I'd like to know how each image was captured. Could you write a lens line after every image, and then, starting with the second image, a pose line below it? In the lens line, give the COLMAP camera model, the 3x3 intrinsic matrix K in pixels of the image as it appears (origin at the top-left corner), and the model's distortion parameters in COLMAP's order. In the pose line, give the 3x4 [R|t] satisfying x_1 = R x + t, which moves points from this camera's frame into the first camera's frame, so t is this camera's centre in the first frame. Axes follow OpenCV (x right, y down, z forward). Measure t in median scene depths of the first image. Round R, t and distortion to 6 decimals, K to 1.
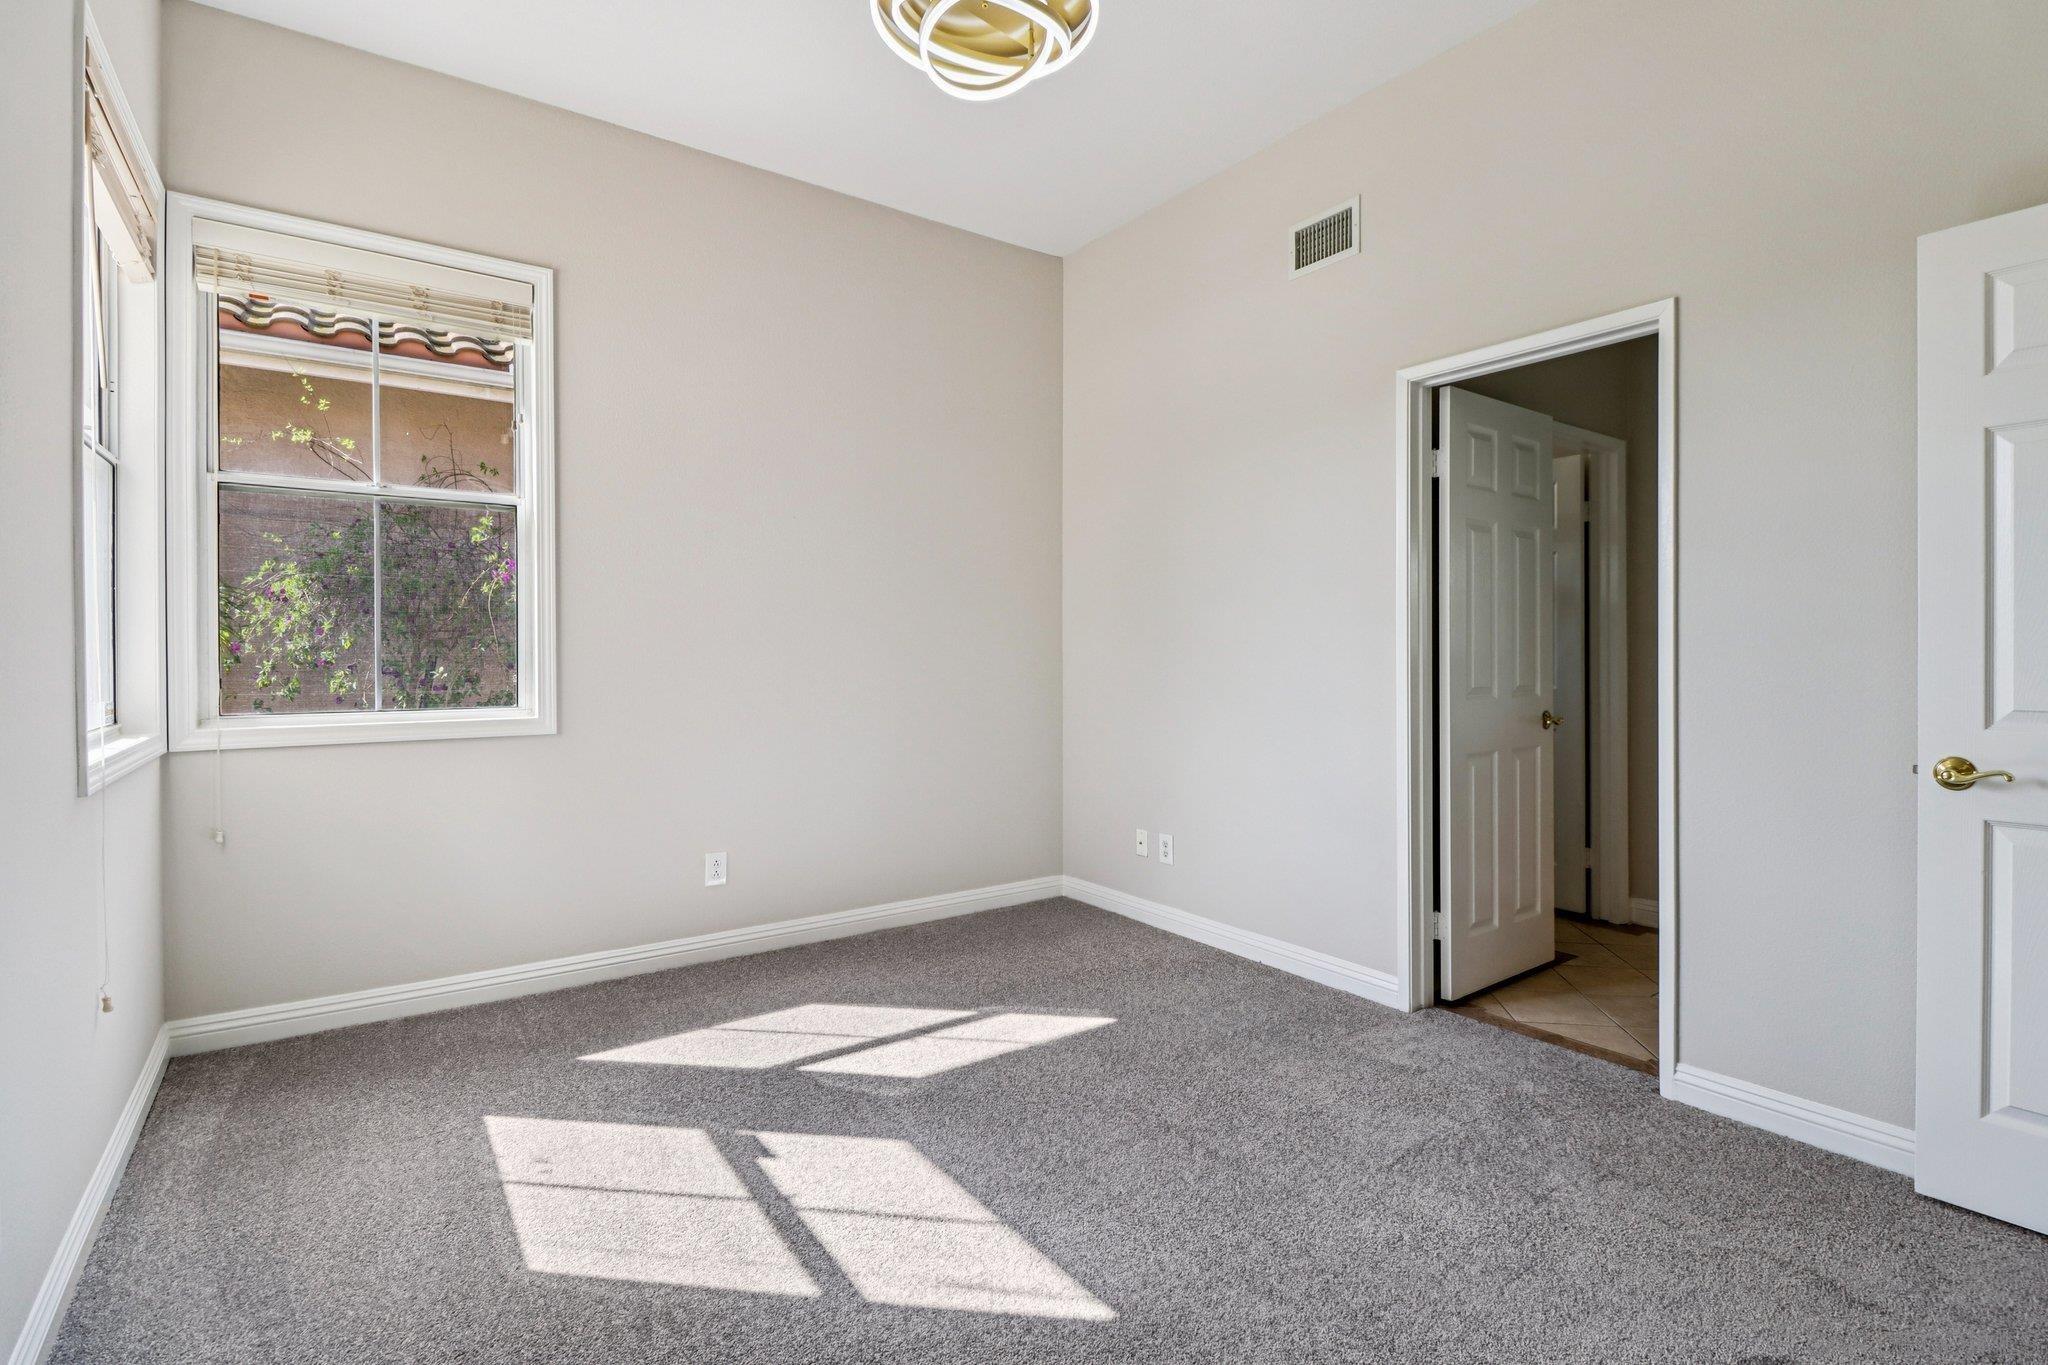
lens RADIAL K [[956.3, 0, 1037.0], [0, 956.3, 643.3], [0, 0, 1]] dist [0.003379, -0.016627]
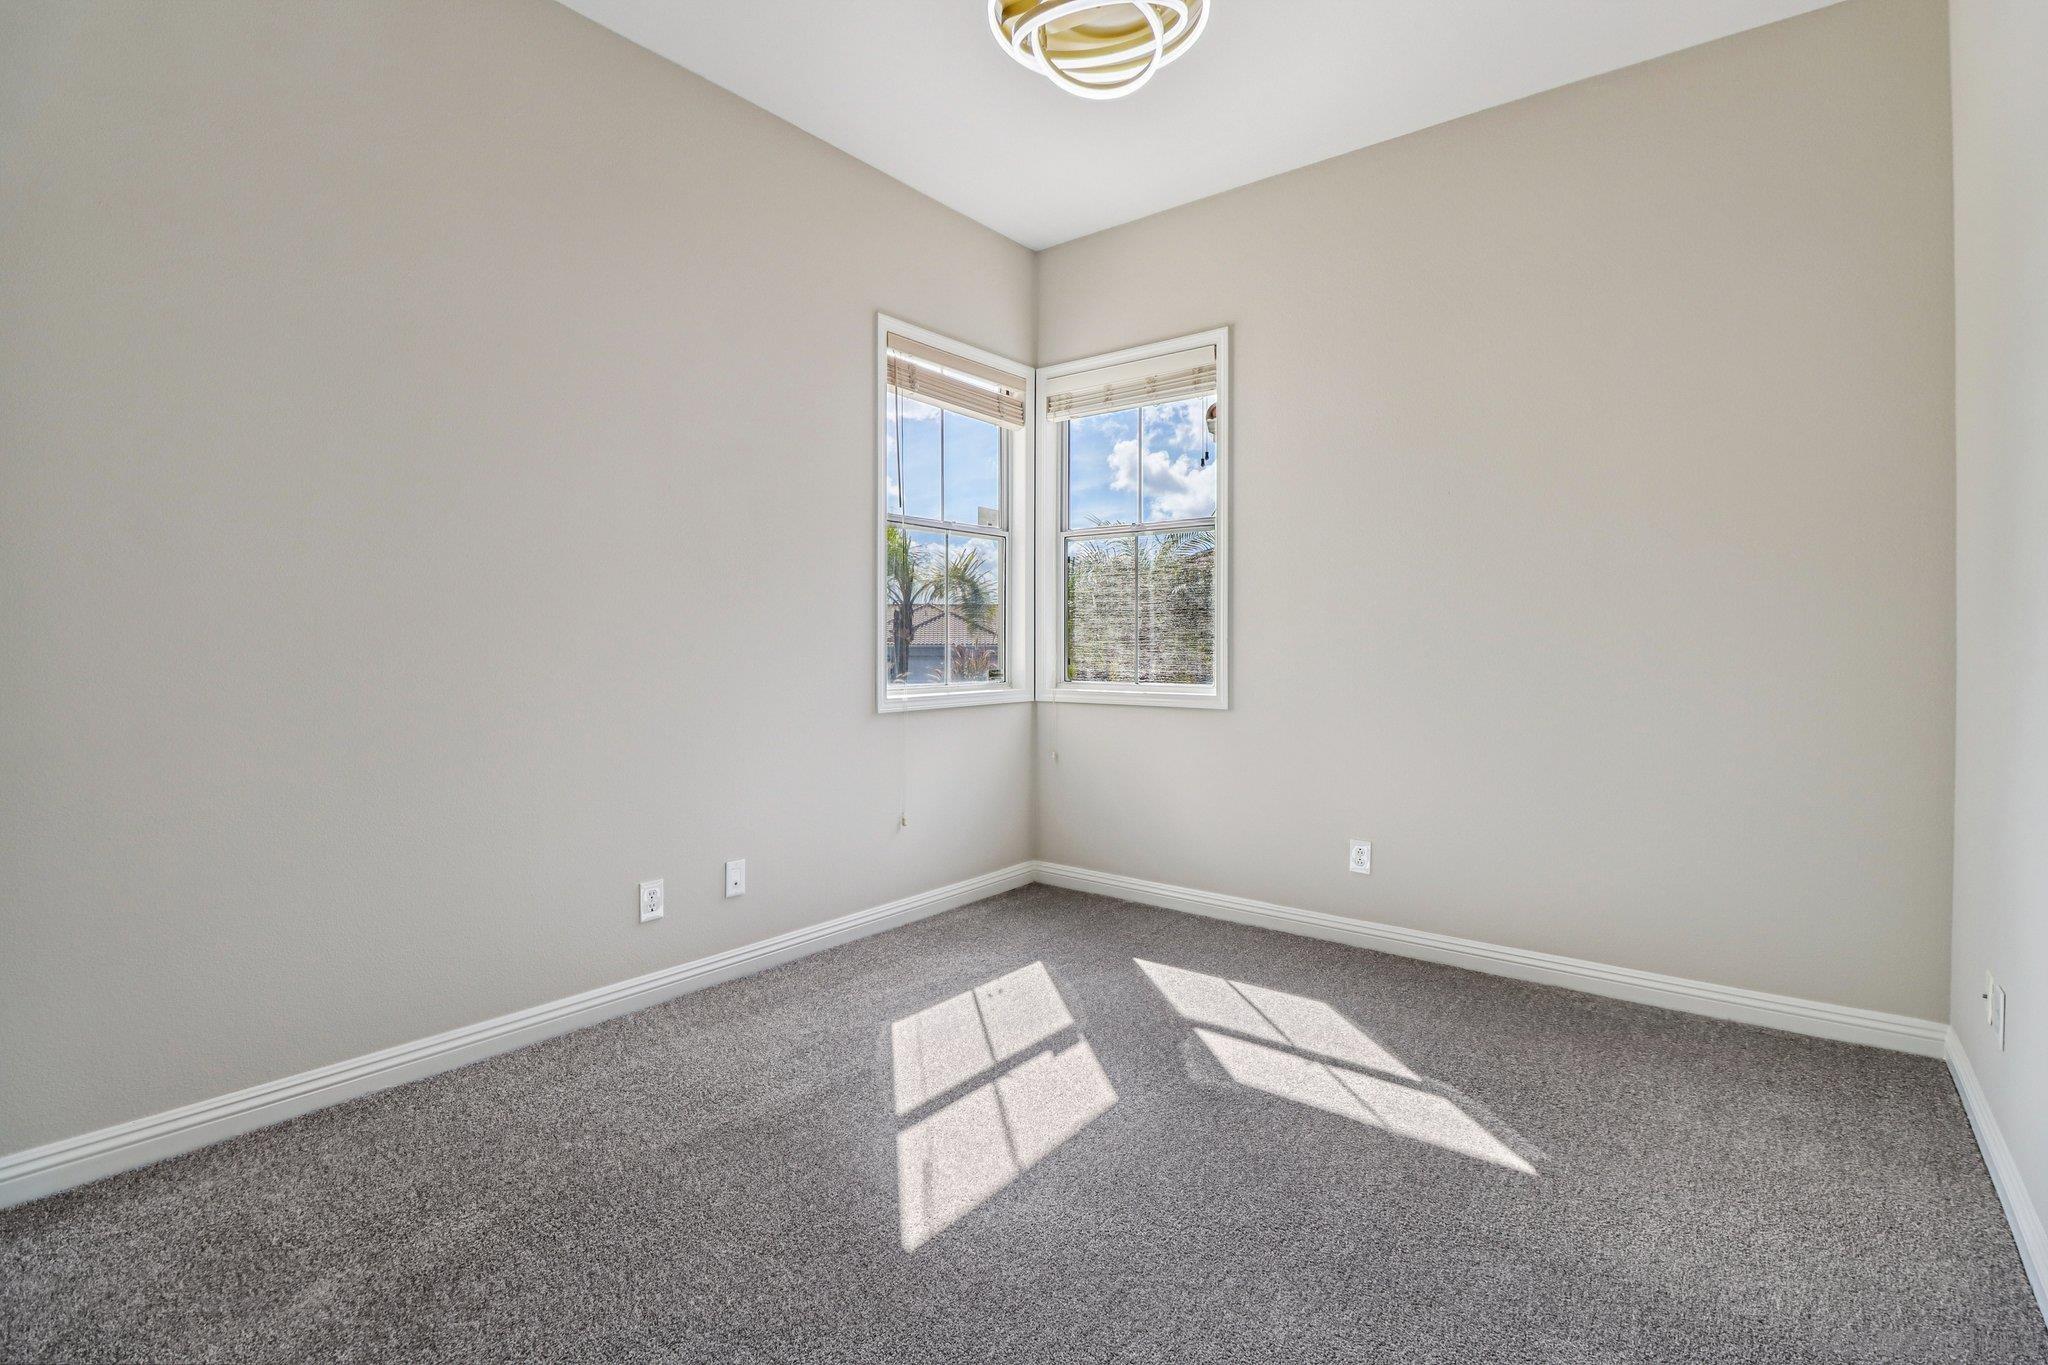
lens RADIAL K [[956.3, 0, 1037.0], [0, 956.3, 643.3], [0, 0, 1]] dist [0.003379, -0.016627]
pose [[0.276409, -0.000023, -0.961040, 0.710572], [0.005872, 0.999981, 0.001665, 0.008052], [0.961022, -0.006104, 0.276404, 0.514926]]
